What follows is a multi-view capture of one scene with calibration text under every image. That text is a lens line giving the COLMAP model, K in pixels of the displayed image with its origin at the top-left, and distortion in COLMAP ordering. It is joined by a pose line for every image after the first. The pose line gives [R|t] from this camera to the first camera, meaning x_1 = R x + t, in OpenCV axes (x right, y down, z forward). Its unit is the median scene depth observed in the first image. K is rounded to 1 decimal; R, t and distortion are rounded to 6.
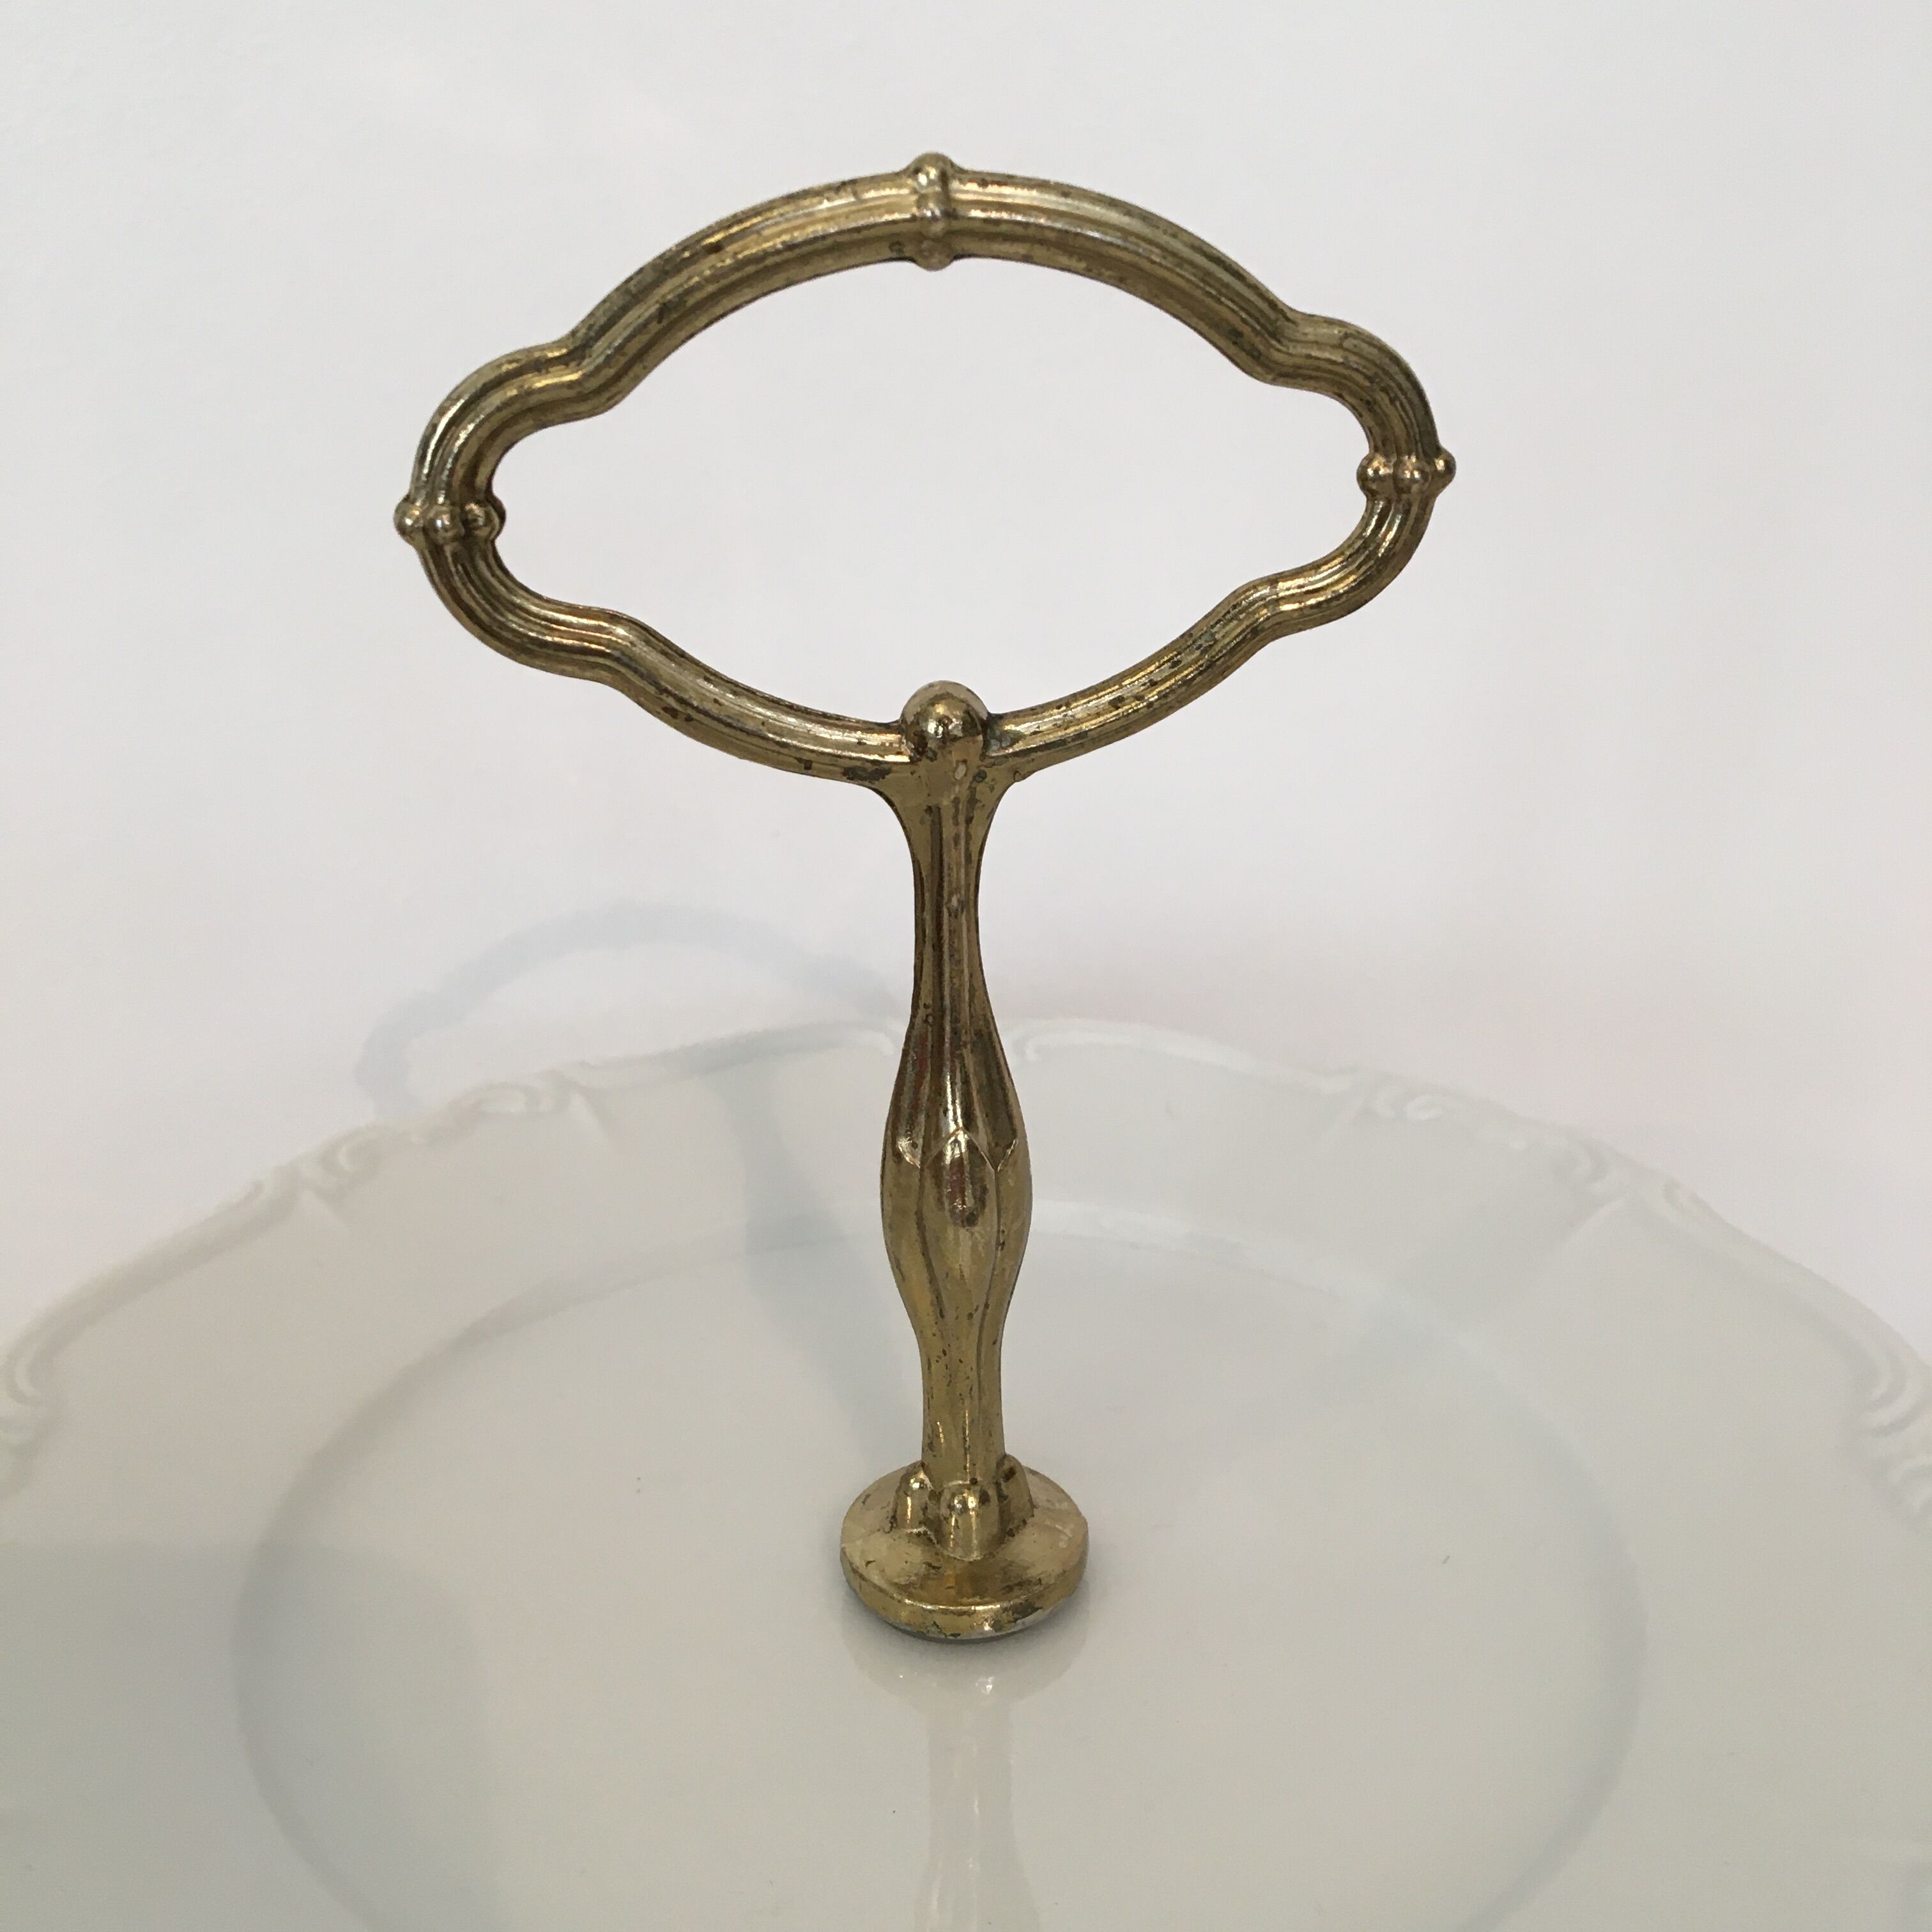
lens RADIAL K [[2117.6, 0, 966.0], [0, 2117.6, 966.0], [0, 0, 1]] dist [0.022431, 0.009609]
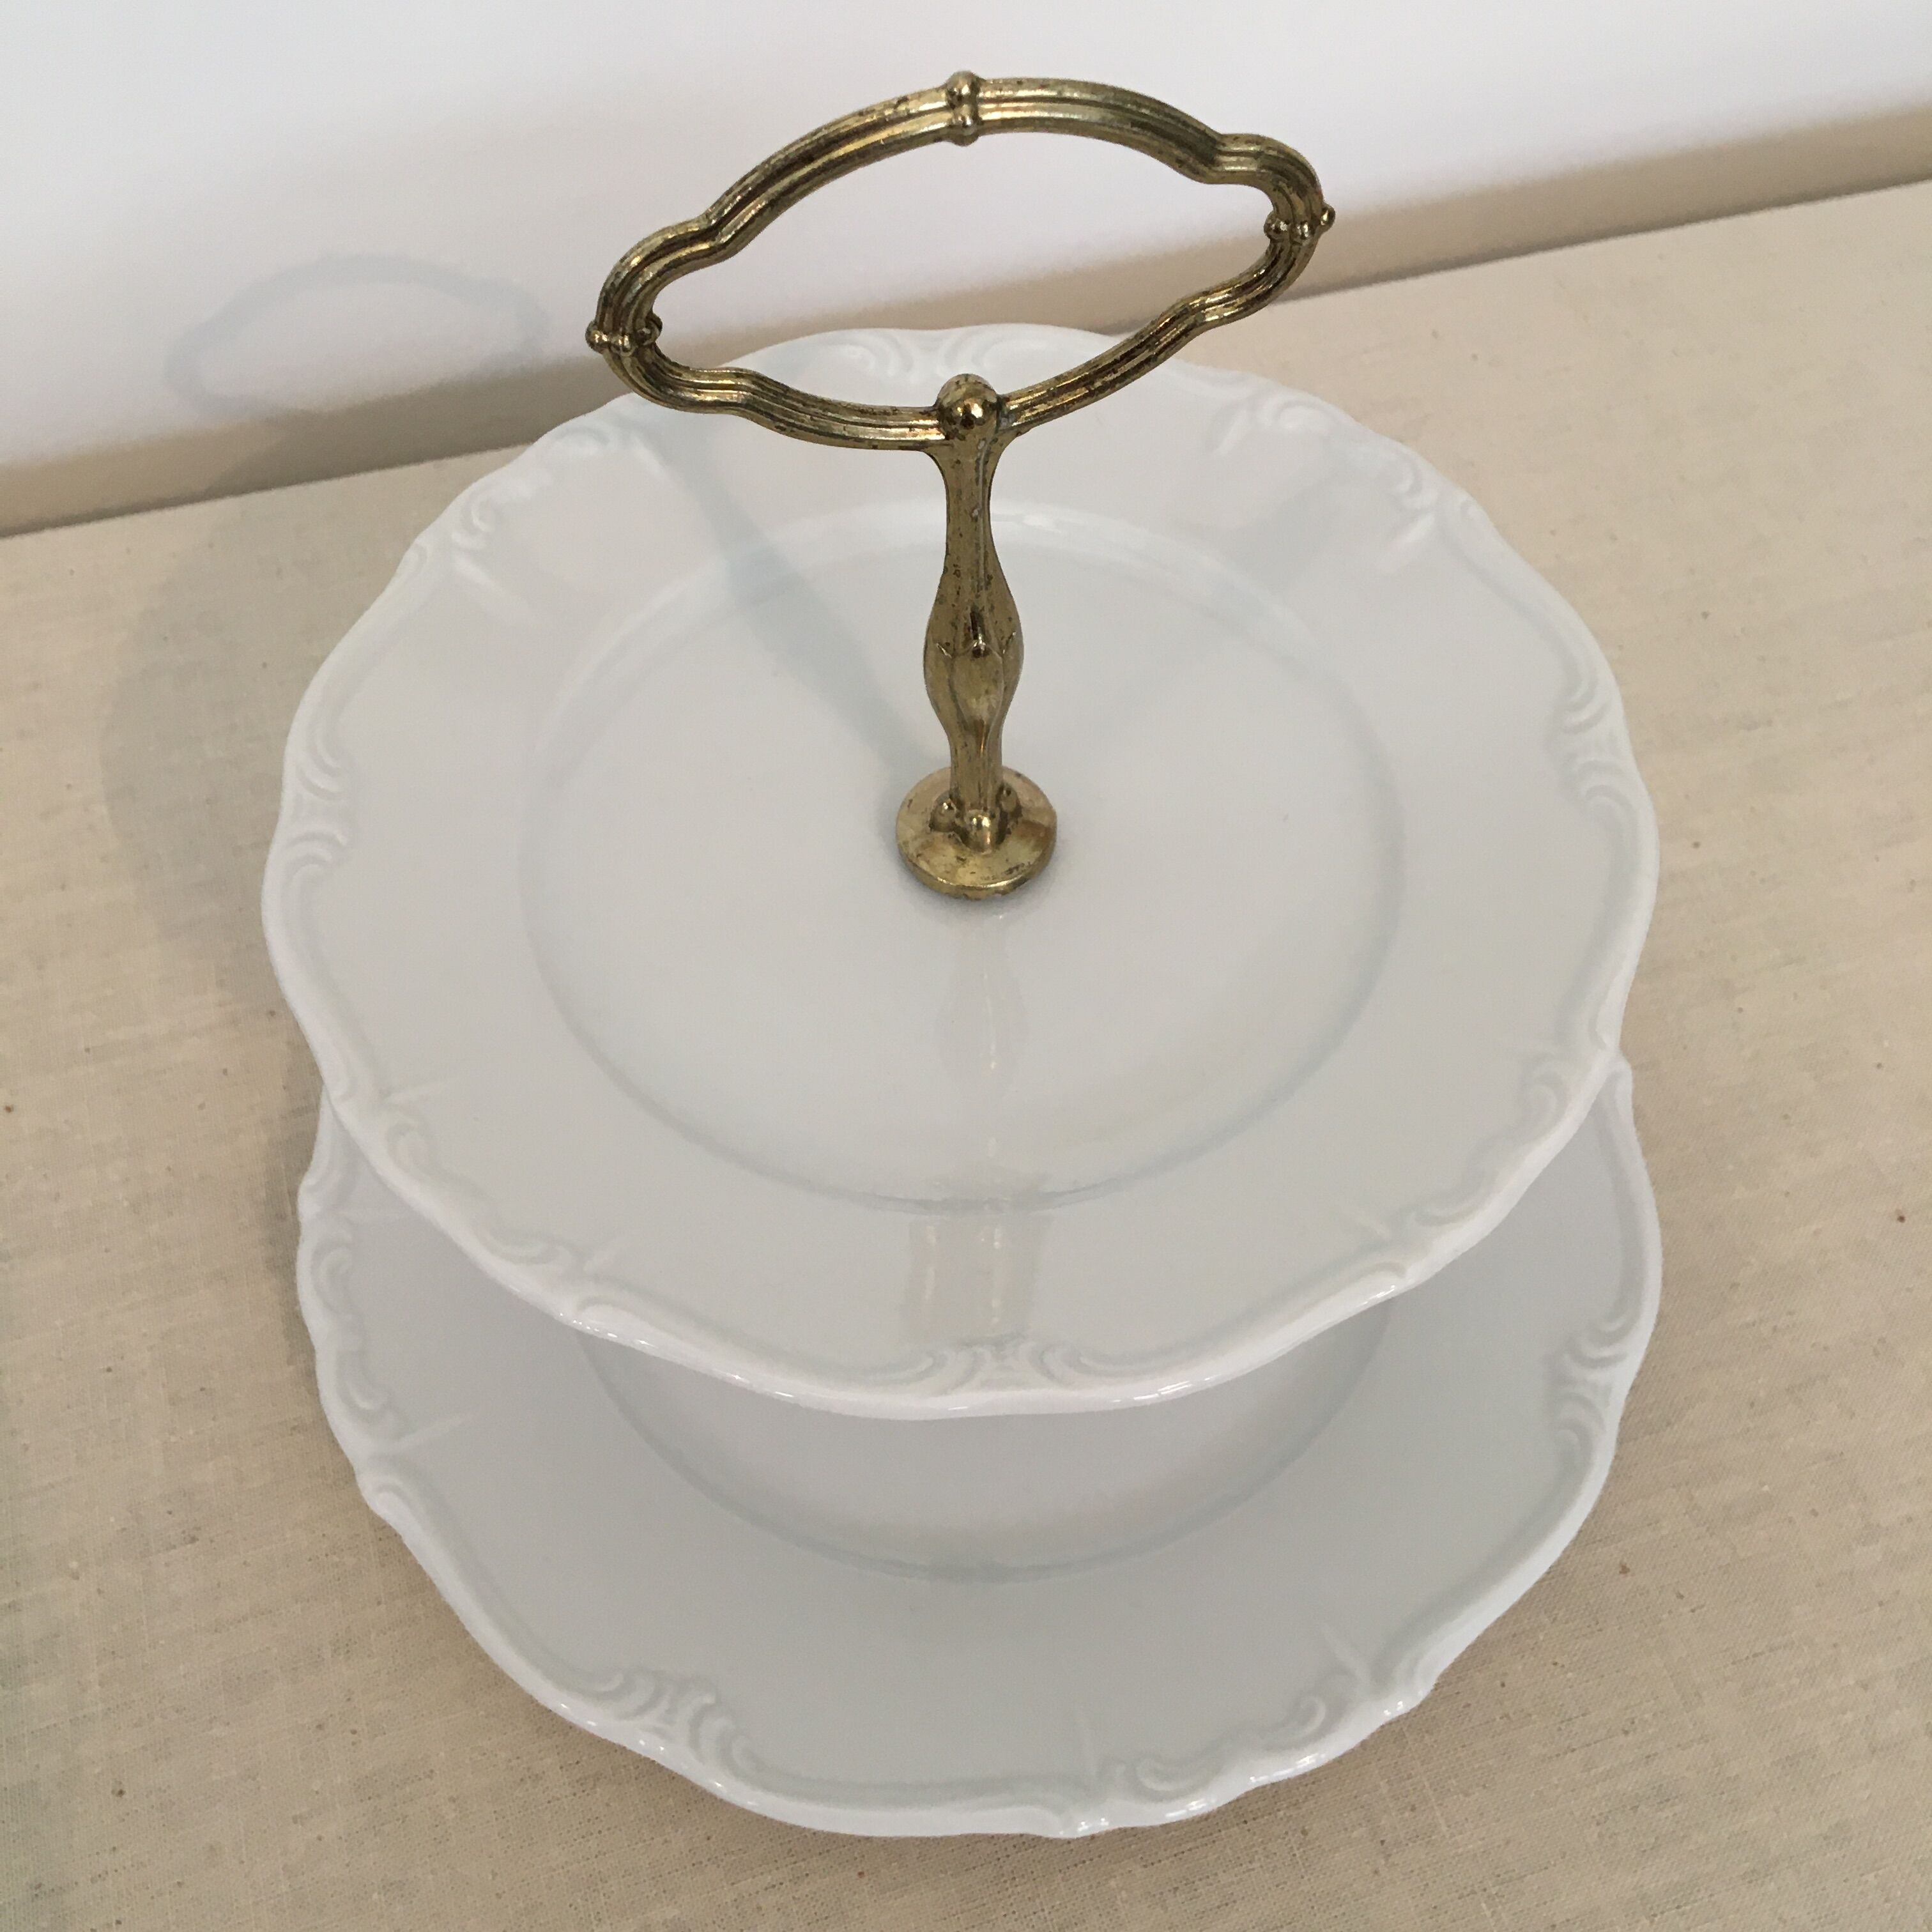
lens RADIAL K [[2117.6, 0, 966.0], [0, 2117.6, 966.0], [0, 0, 1]] dist [0.022431, 0.009609]
pose [[0.997202, -0.060742, 0.043575, -0.094508], [0.026271, 0.830474, 0.556438, -0.582970], [-0.069987, -0.553736, 0.829746, -0.381721]]
